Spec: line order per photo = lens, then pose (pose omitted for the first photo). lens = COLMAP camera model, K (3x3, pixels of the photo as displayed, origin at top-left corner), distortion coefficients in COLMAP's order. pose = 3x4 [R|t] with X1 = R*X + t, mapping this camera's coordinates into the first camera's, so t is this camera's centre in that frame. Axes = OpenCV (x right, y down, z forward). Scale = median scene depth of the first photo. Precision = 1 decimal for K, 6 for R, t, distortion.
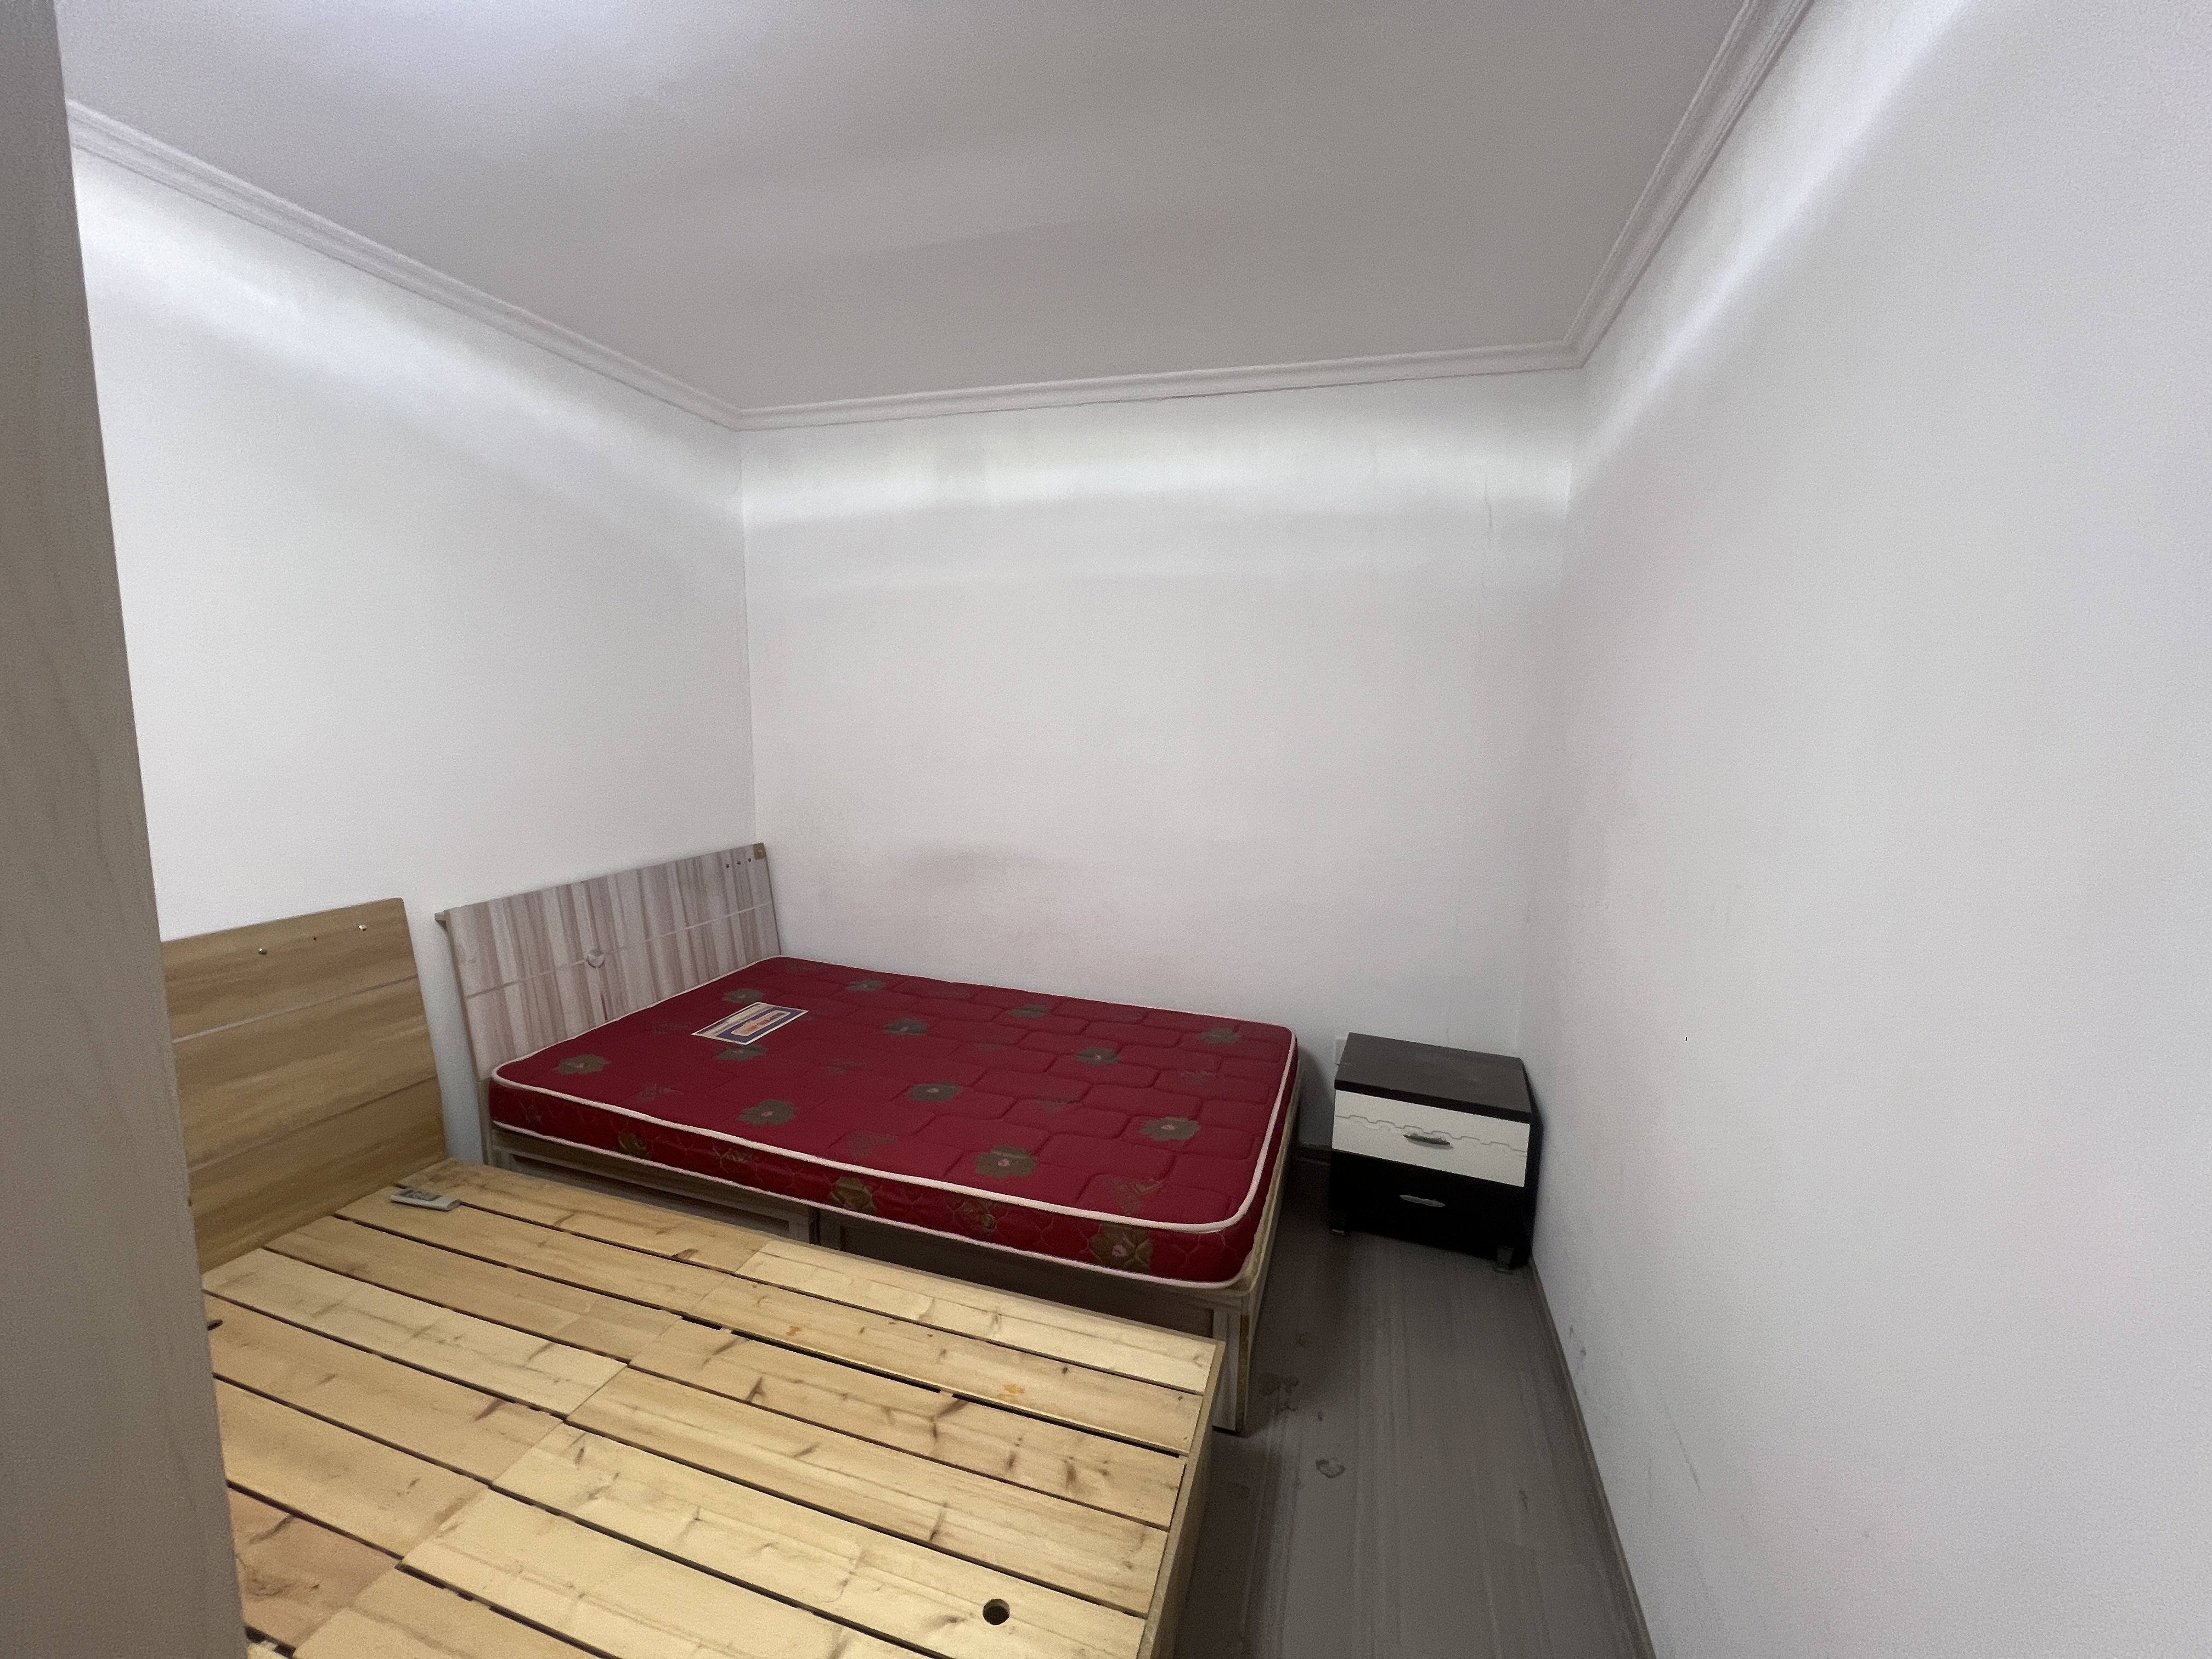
lens RADIAL K [[884.9, 0, 1082.7], [0, 884.9, 816.9], [0, 0, 1]] dist [-0.000427, -0.000160]
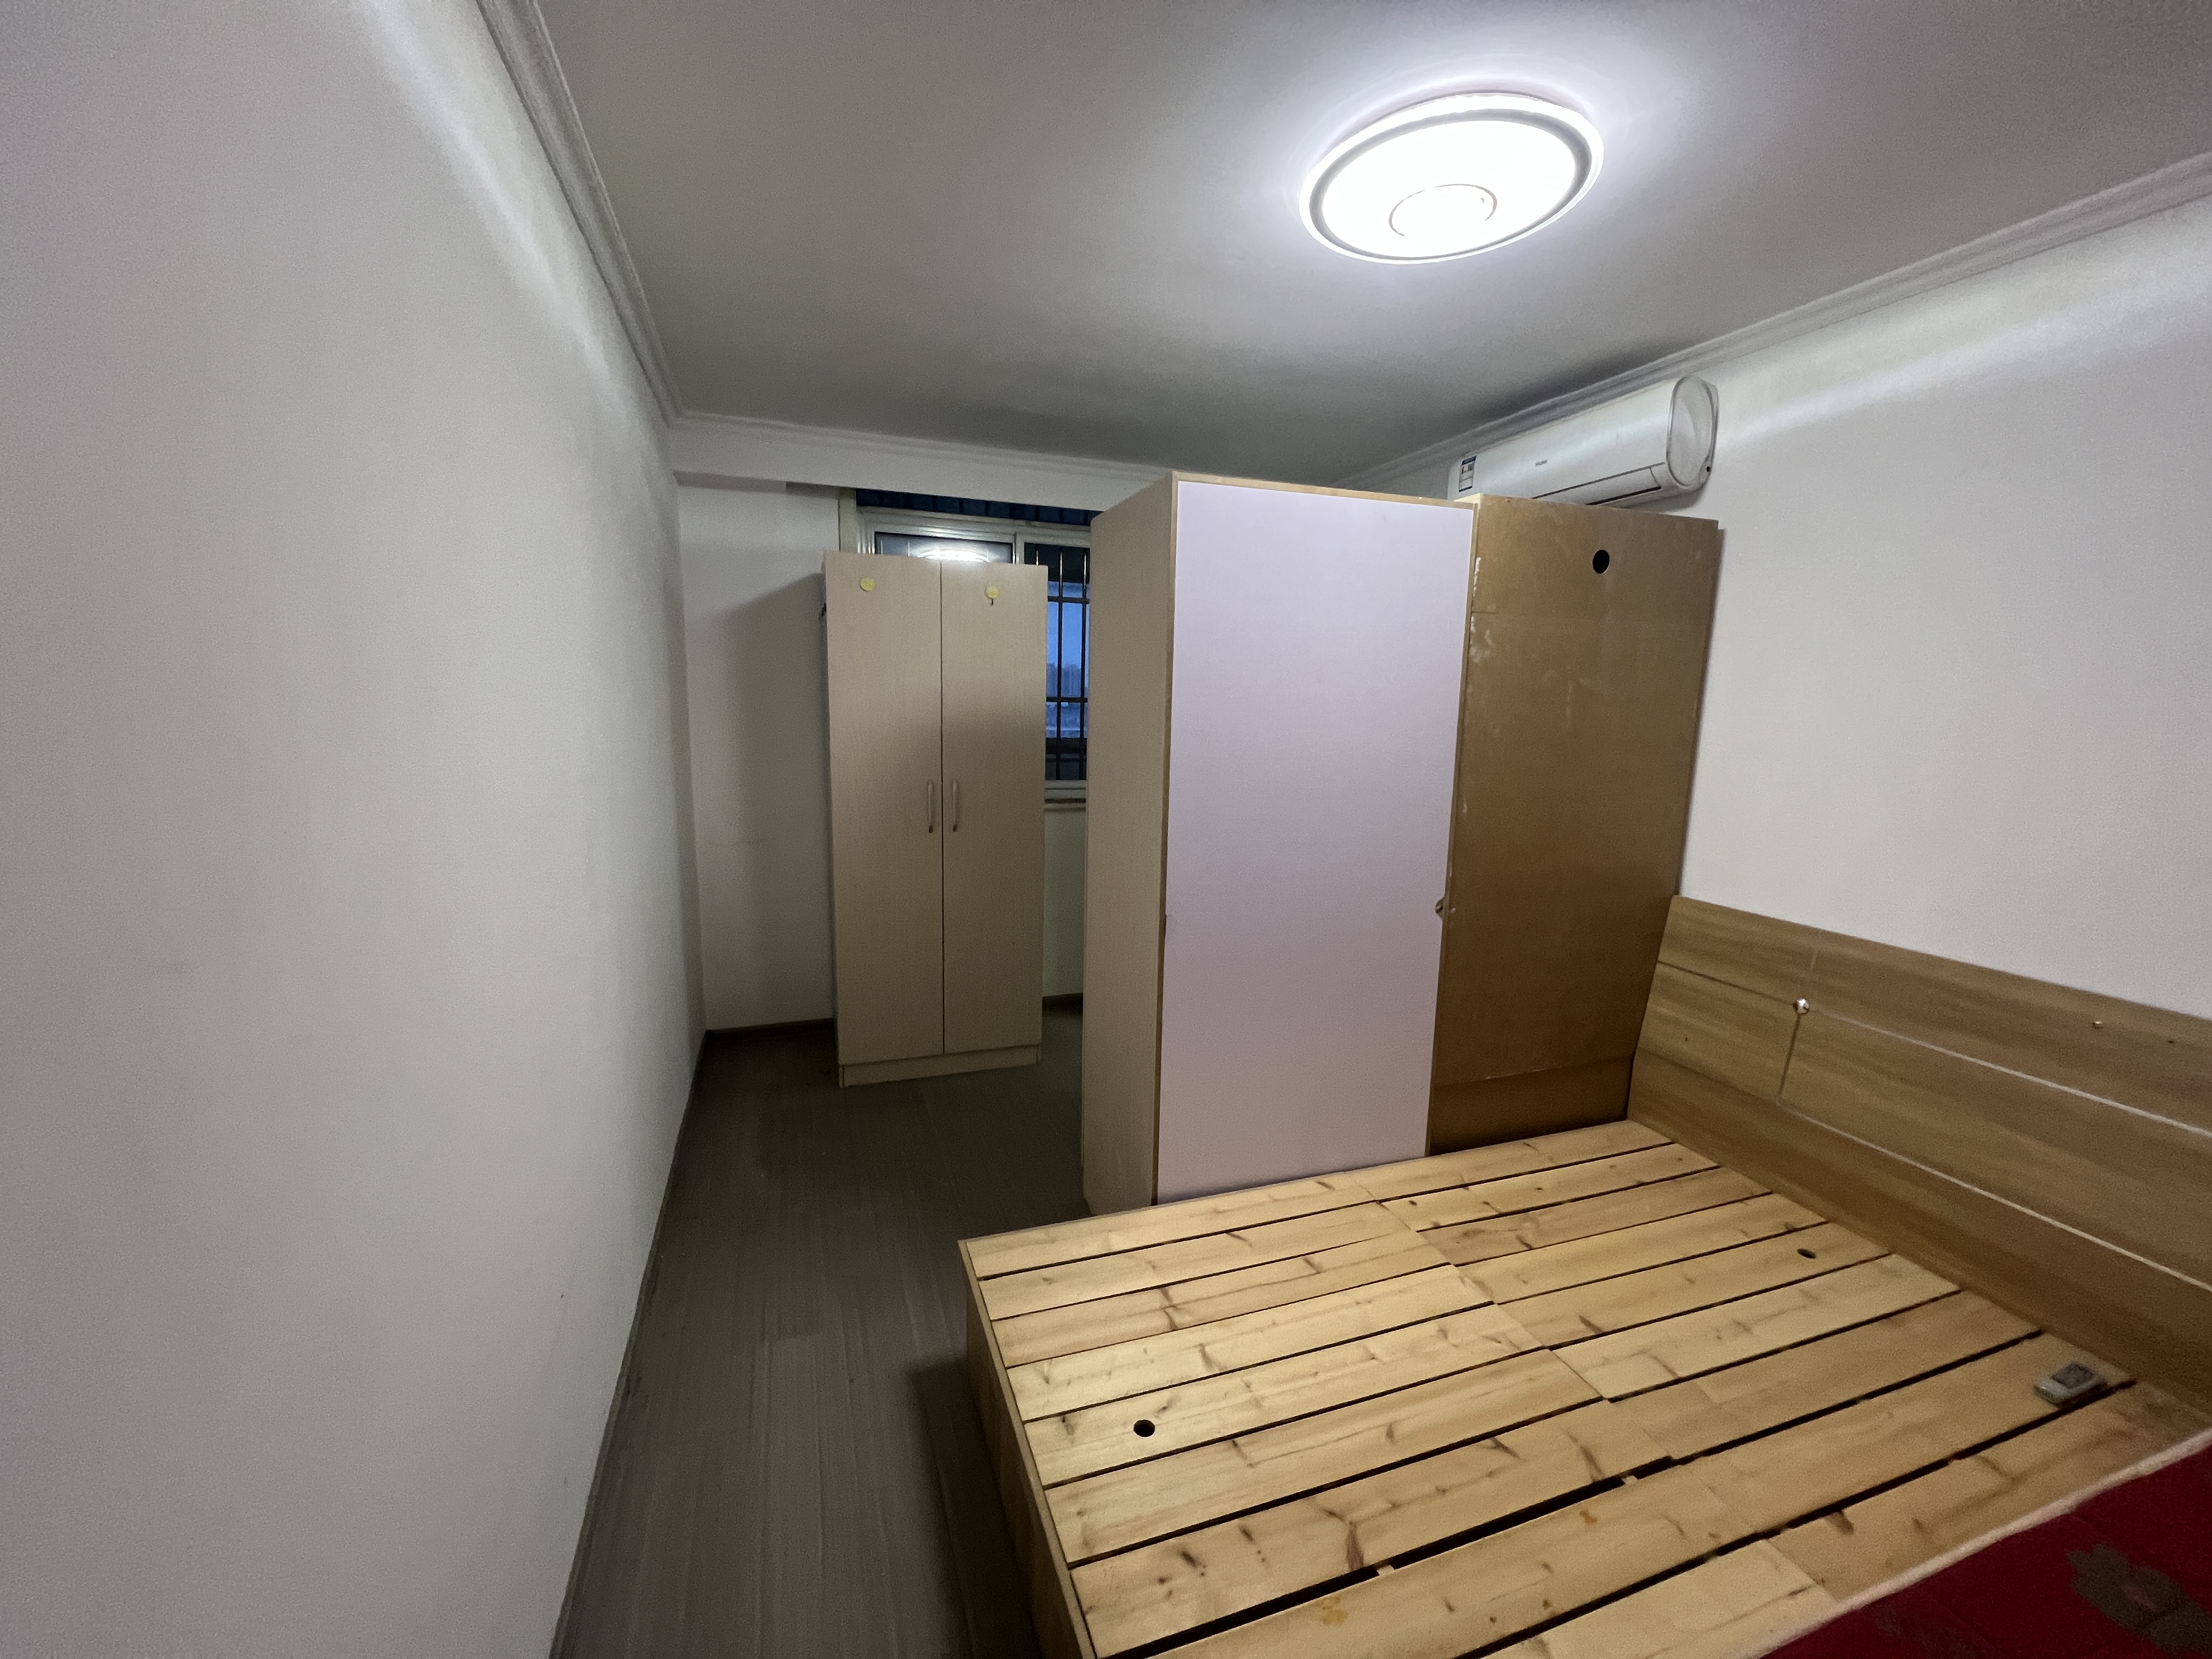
lens RADIAL K [[898.6, 0, 1106.0], [0, 898.6, 829.5], [0, 0, 1]] dist [-0.000623, -0.000062]
pose [[-0.790489, 0.043137, -0.610955, 0.558556], [-0.118695, 0.967816, 0.221908, -0.164549], [0.600865, 0.247934, -0.759928, 1.399078]]
